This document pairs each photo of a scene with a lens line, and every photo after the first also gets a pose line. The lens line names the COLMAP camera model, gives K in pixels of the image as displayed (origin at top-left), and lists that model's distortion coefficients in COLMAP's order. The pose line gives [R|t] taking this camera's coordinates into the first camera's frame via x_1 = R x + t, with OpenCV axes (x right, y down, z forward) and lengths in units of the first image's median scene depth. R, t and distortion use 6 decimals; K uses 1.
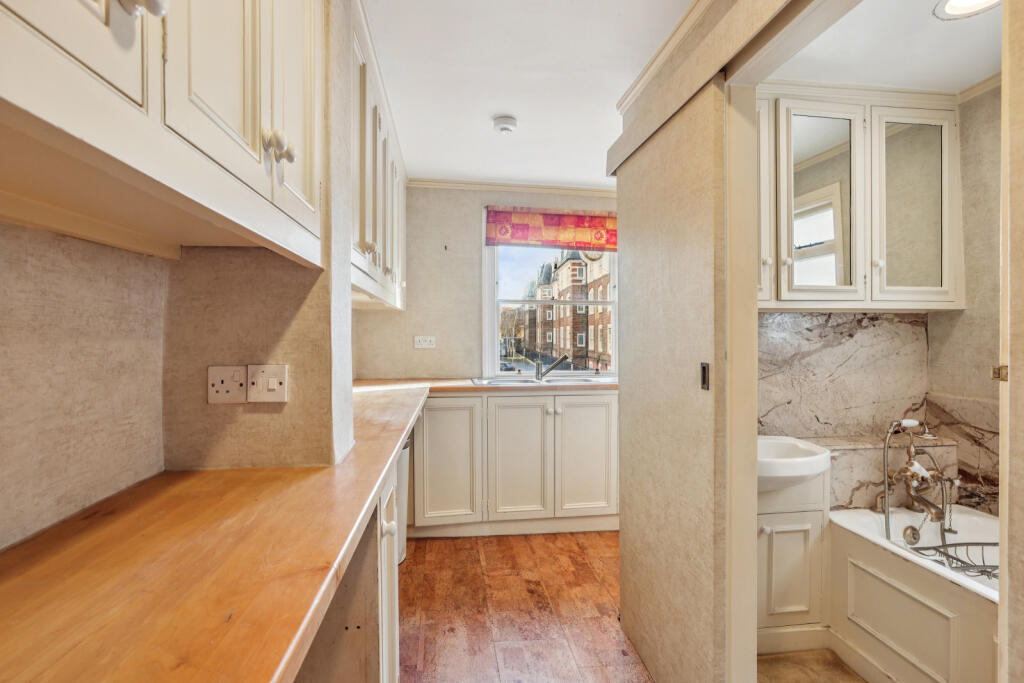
lens RADIAL K [[485.9, 0, 512.0], [0, 485.9, 341.5], [0, 0, 1]] dist [-0.032611, 0.015568]
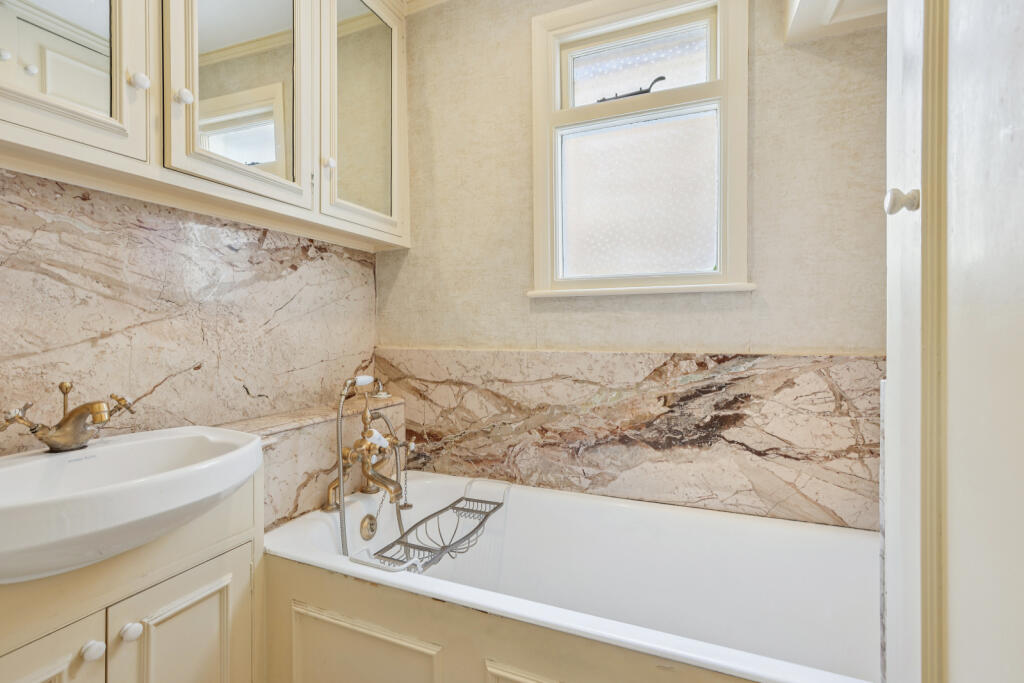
lens RADIAL K [[464.8, 0, 512.6], [0, 464.8, 325.2], [0, 0, 1]] dist [-0.047894, 0.040499]
pose [[0.494751, 0.011369, 0.868960, 0.298904], [0.014356, 0.999671, -0.021253, 0.099090], [-0.868916, 0.022989, 0.494425, 0.417049]]
